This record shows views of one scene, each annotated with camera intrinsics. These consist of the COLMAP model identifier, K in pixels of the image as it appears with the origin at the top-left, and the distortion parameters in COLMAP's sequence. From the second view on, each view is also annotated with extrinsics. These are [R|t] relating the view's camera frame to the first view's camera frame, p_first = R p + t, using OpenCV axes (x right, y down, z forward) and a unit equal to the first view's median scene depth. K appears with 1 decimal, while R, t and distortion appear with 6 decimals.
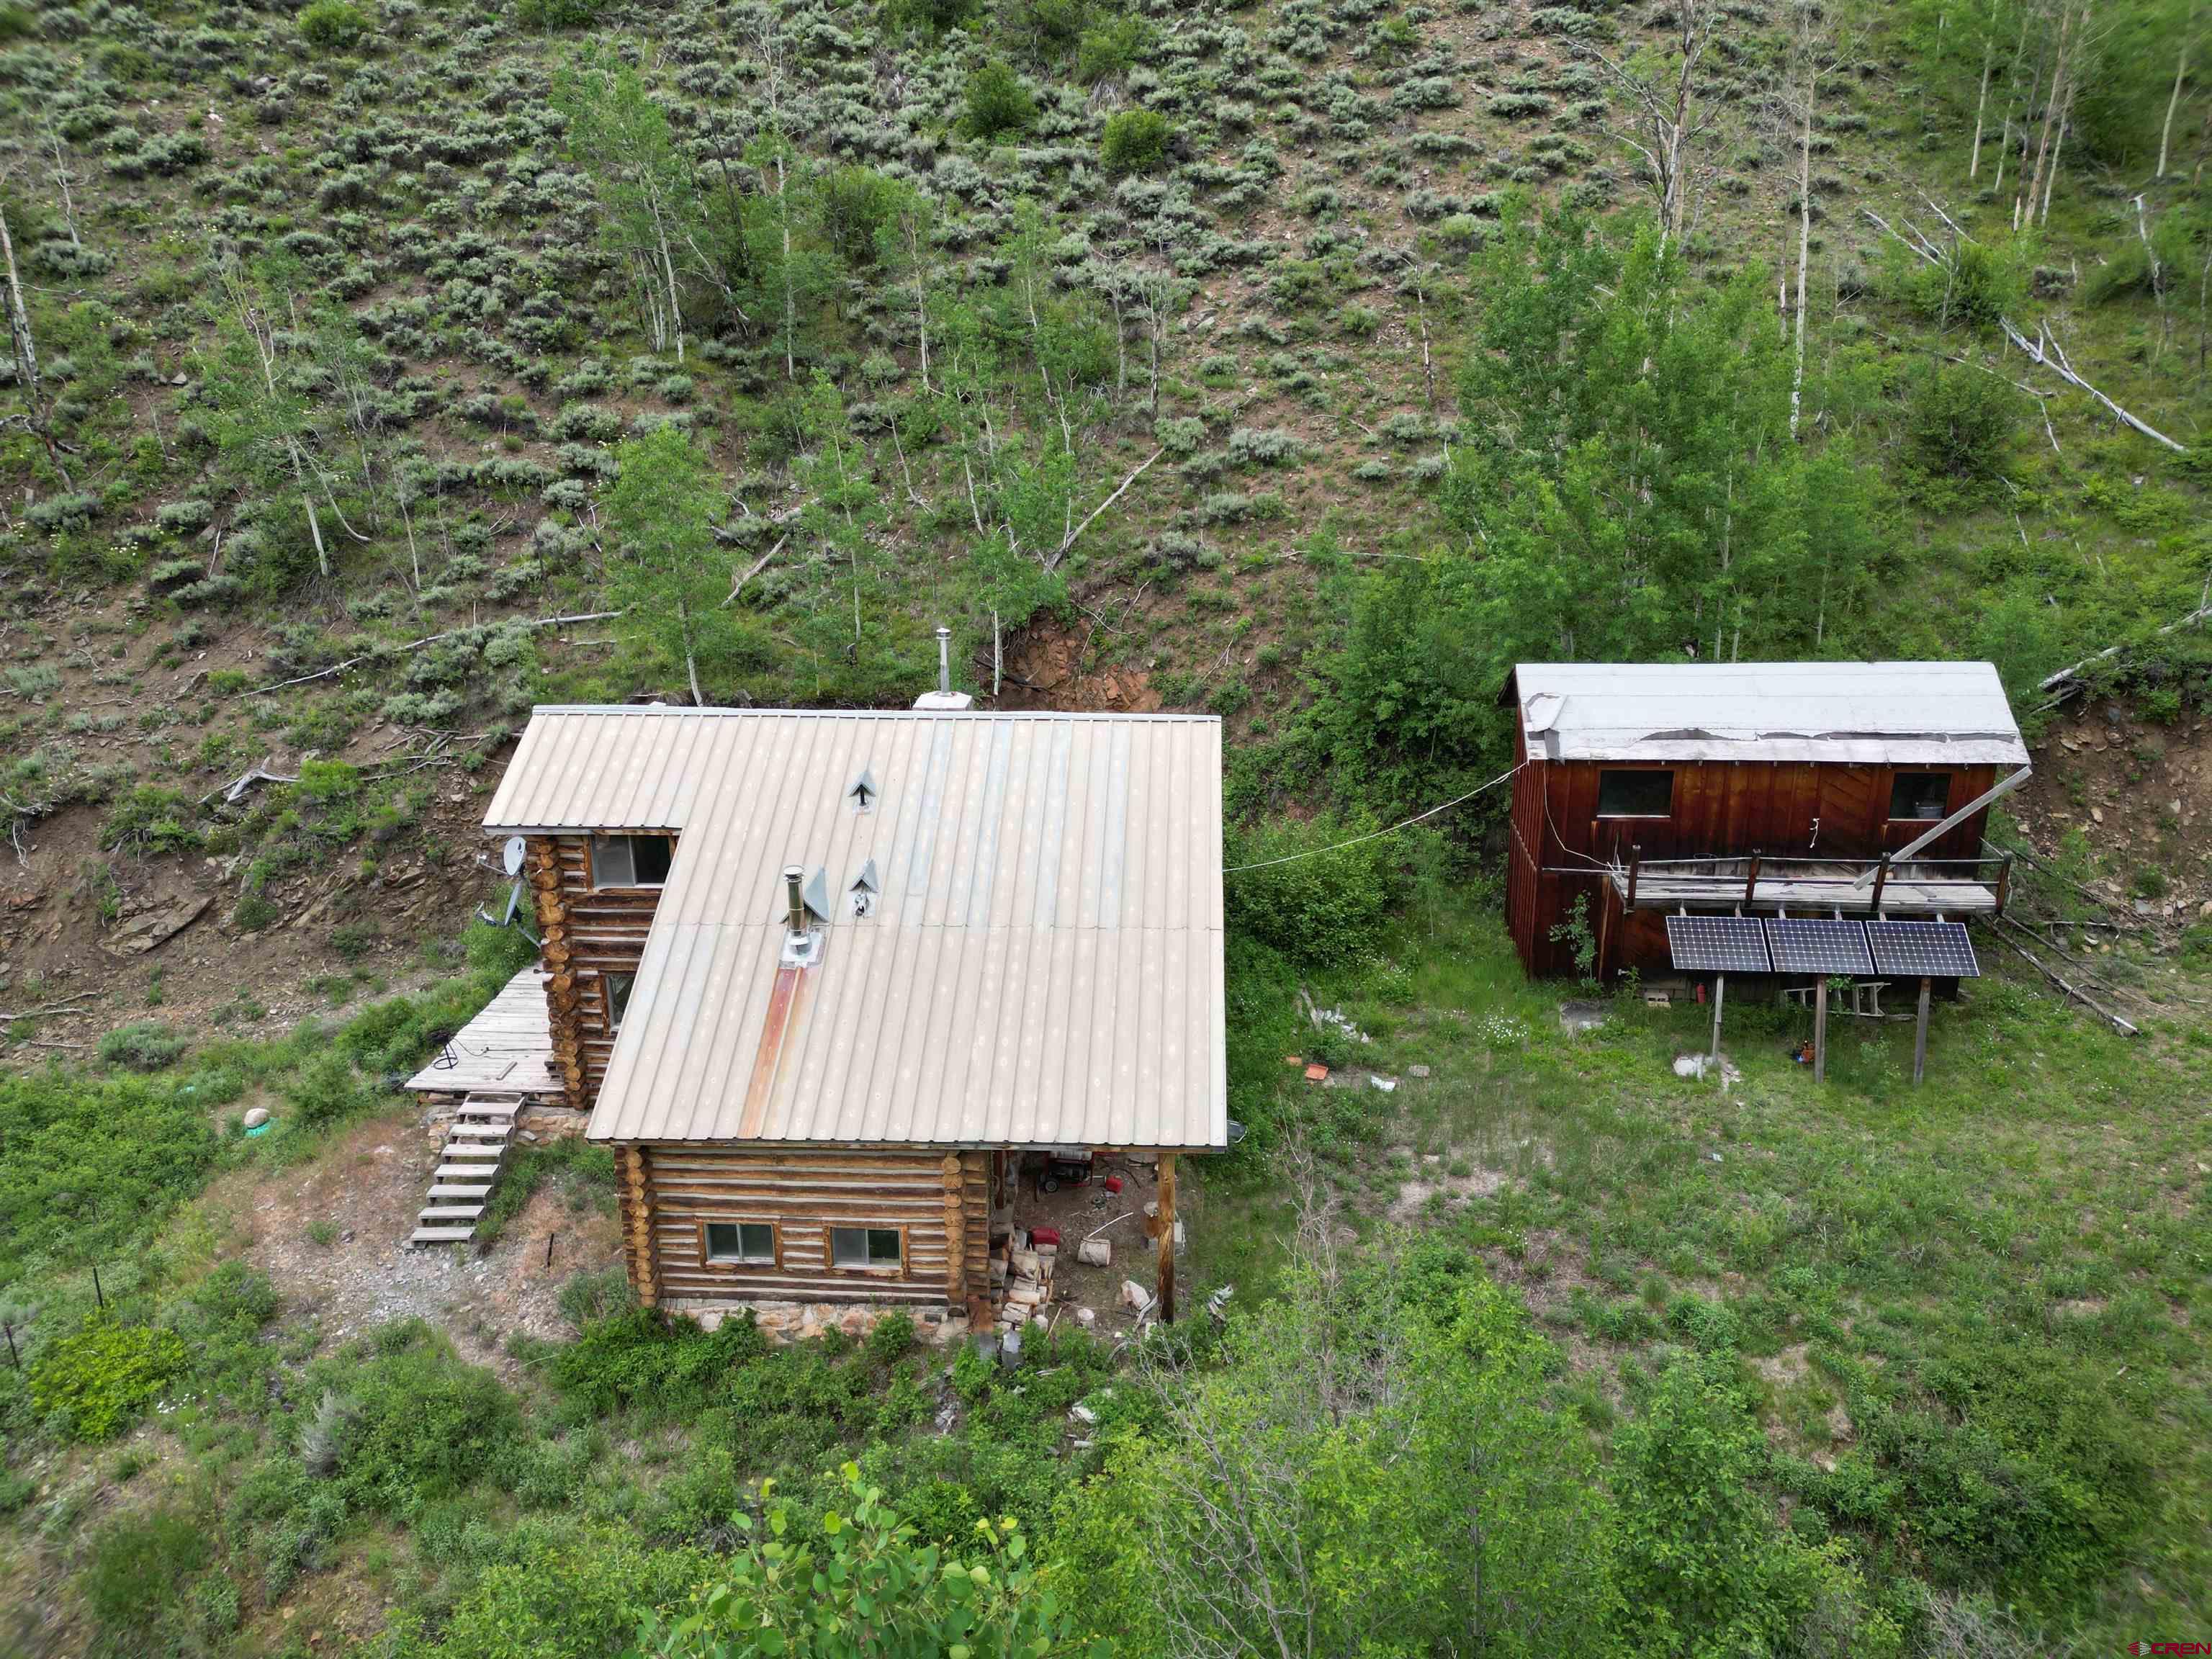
lens RADIAL K [[1536.7, 0, 1105.8], [0, 1536.7, 824.6], [0, 0, 1]] dist [0.065819, -0.058138]
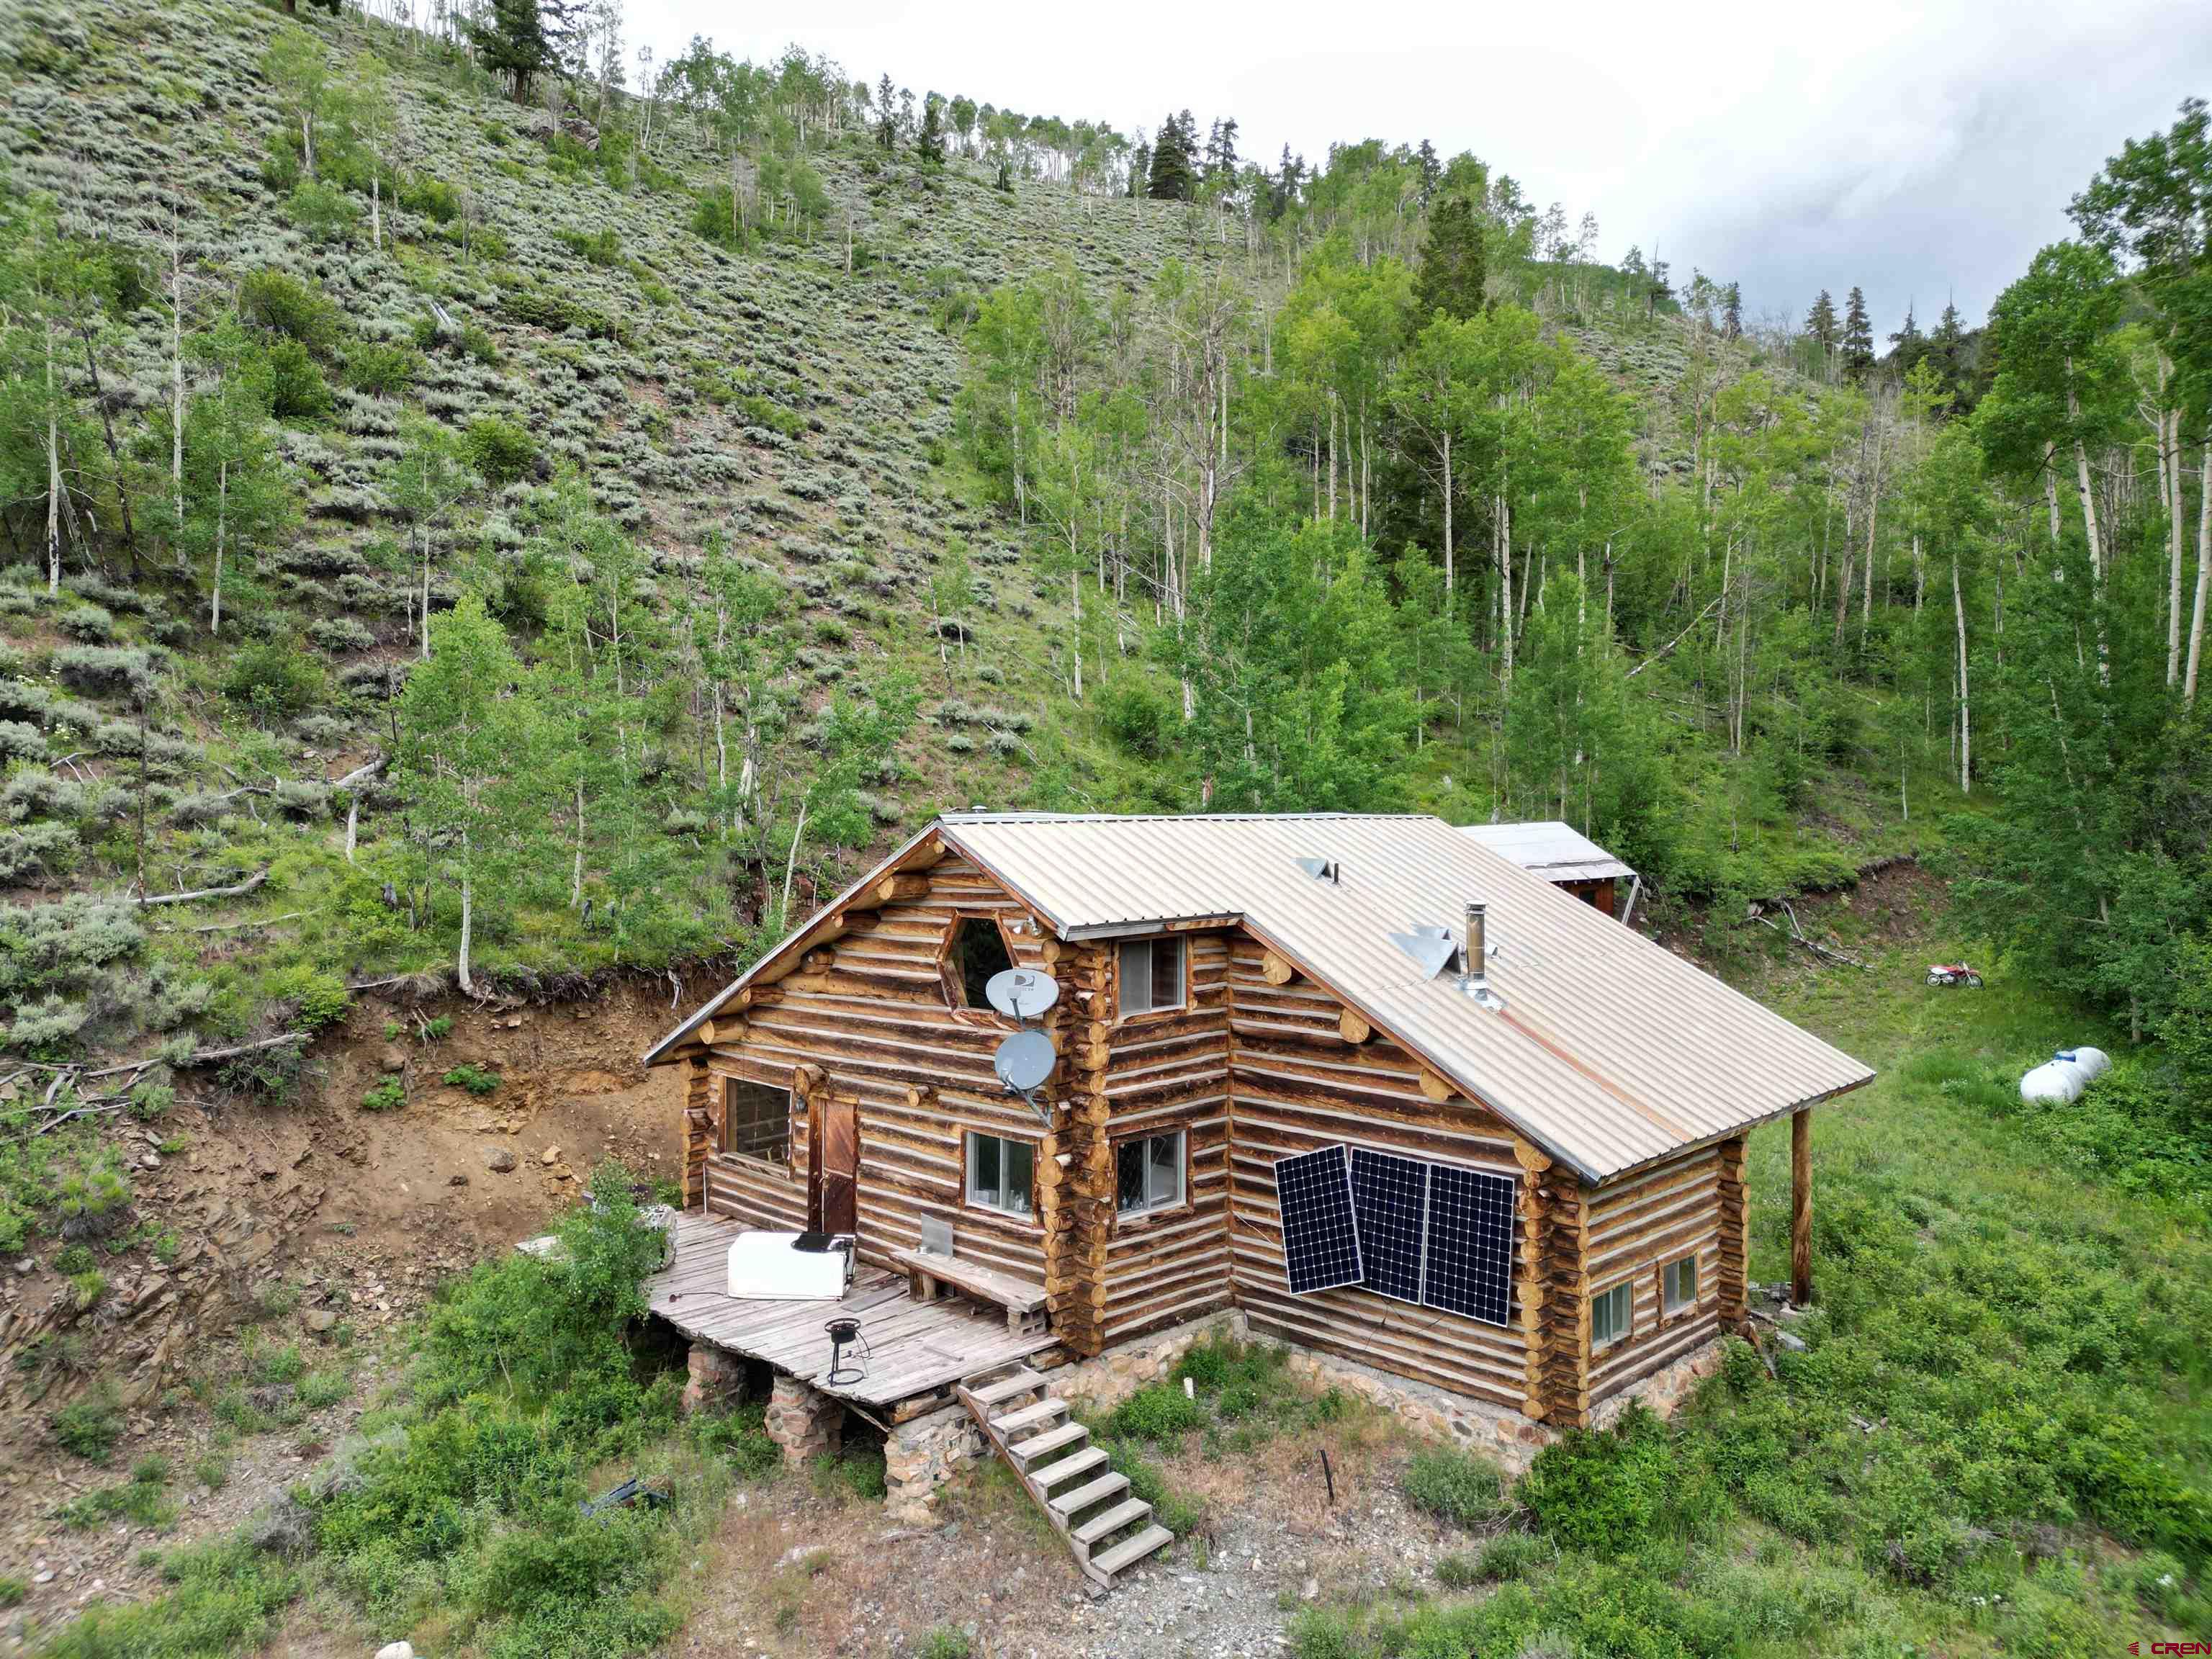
lens RADIAL K [[1536.7, 0, 1098.3], [0, 1536.7, 814.1], [0, 0, 1]] dist [0.065819, -0.058138]
pose [[0.654178, 0.005899, 0.756318, -0.846052], [0.246392, 0.943759, -0.220478, 0.102896], [-0.715082, 0.330582, 0.615932, 0.464644]]
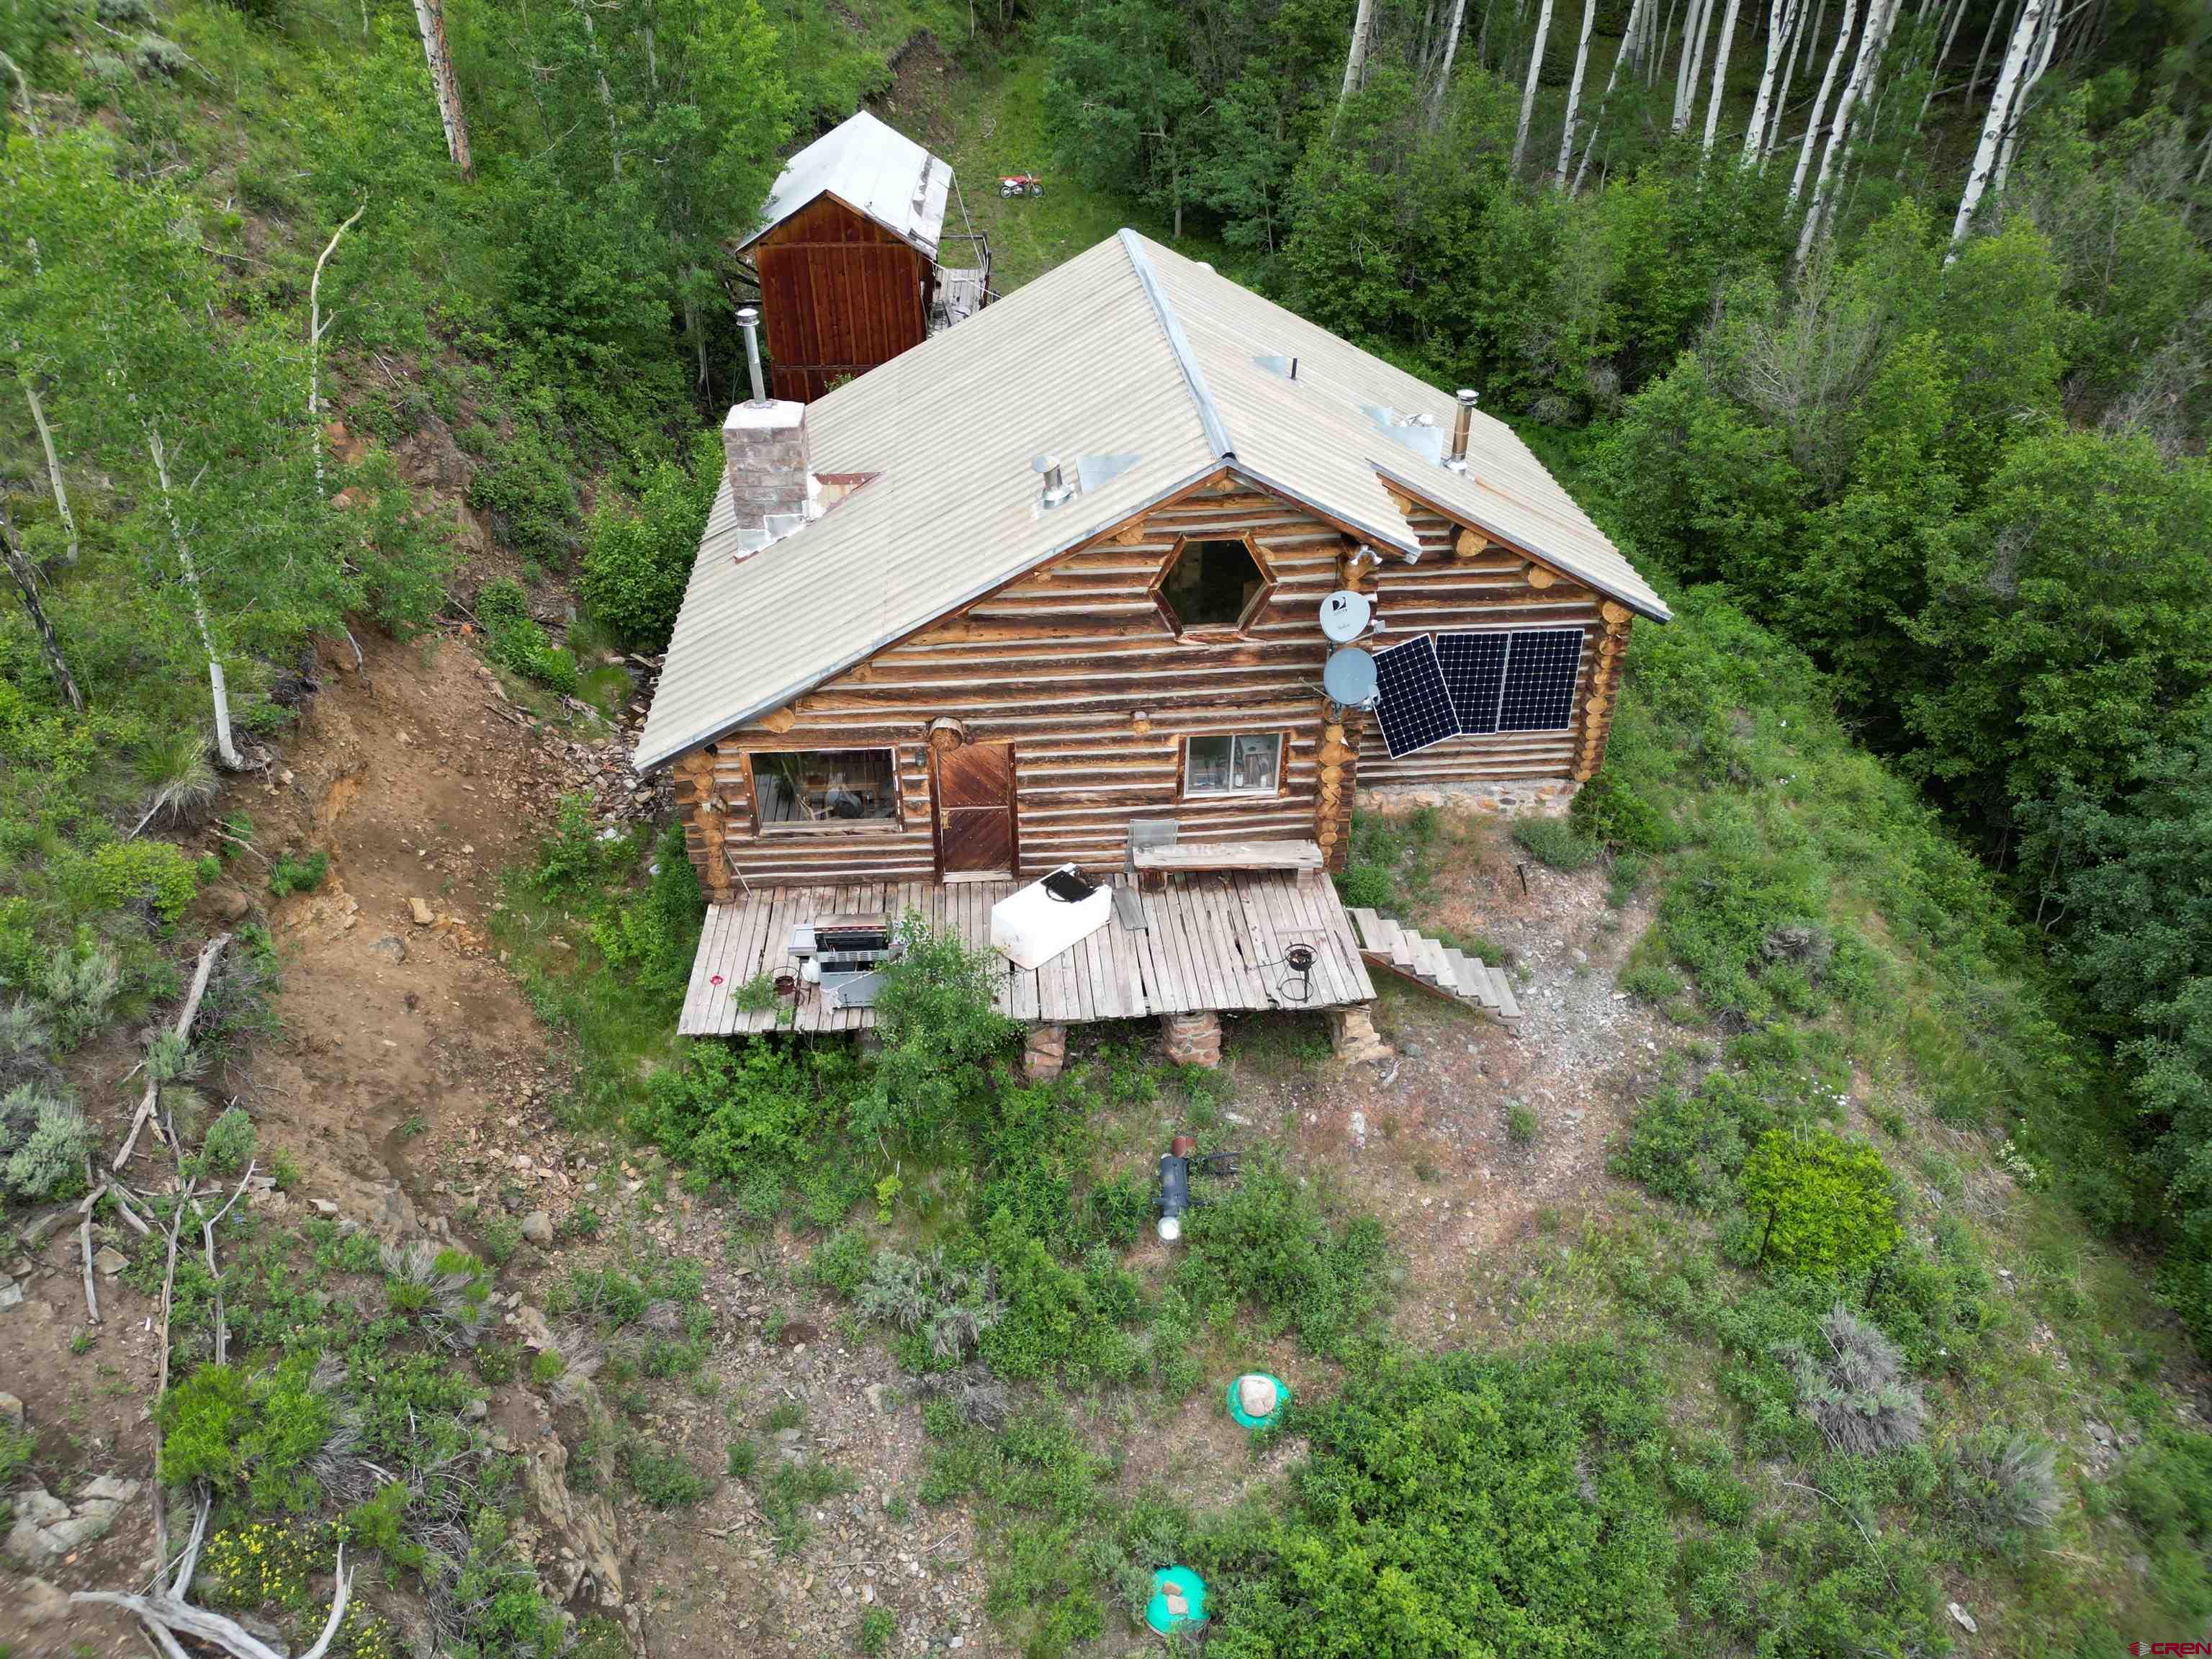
lens RADIAL K [[1536.7, 0, 1086.2], [0, 1536.7, 826.0], [0, 0, 1]] dist [0.065819, -0.058138]
pose [[-0.140803, -0.534555, 0.833322, -0.970510], [0.331624, 0.767618, 0.548441, -0.326072], [-0.932845, 0.353572, 0.069189, 1.021926]]
